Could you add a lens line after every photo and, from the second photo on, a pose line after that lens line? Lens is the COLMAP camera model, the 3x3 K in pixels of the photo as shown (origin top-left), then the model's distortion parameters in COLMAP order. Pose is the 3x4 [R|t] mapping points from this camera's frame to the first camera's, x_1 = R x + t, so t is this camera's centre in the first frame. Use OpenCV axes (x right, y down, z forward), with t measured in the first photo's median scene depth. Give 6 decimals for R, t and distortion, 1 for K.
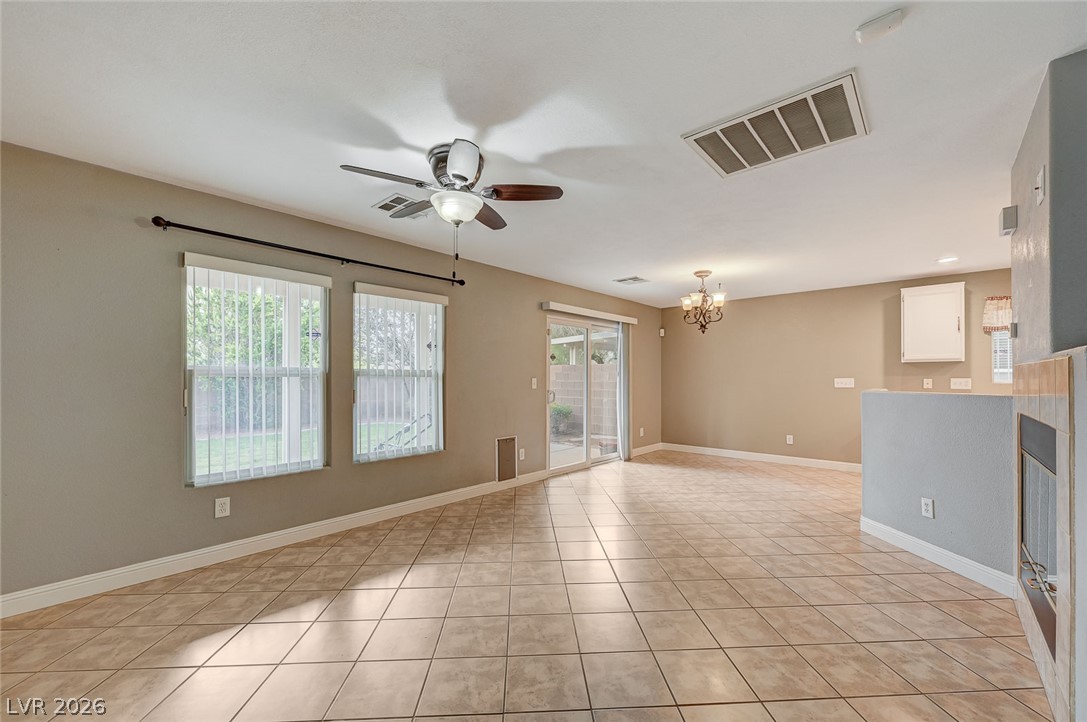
lens RADIAL K [[431.6, 0, 546.7], [0, 431.6, 370.9], [0, 0, 1]] dist [0.000110, -0.000529]
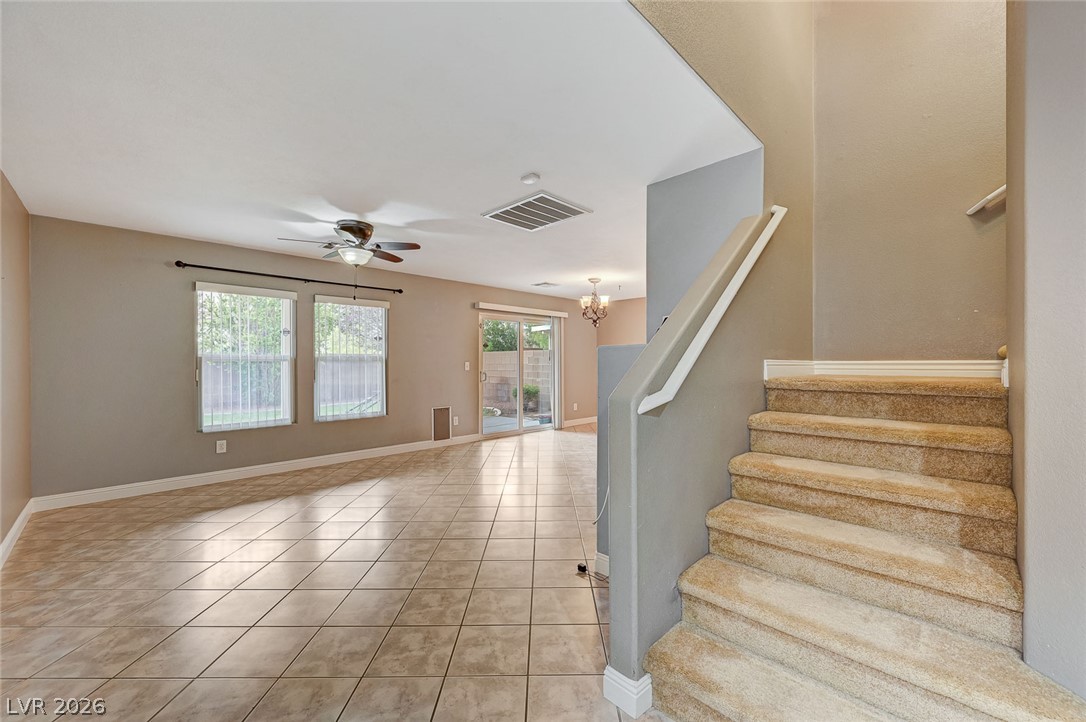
lens RADIAL K [[431.2, 0, 550.2], [0, 431.2, 361.5], [0, 0, 1]] dist [0.000110, -0.000529]
pose [[0.997700, 0.005421, -0.067569, 0.410106], [-0.003678, 0.999658, 0.025890, -0.026062], [0.067687, -0.025582, 0.997379, -0.354036]]
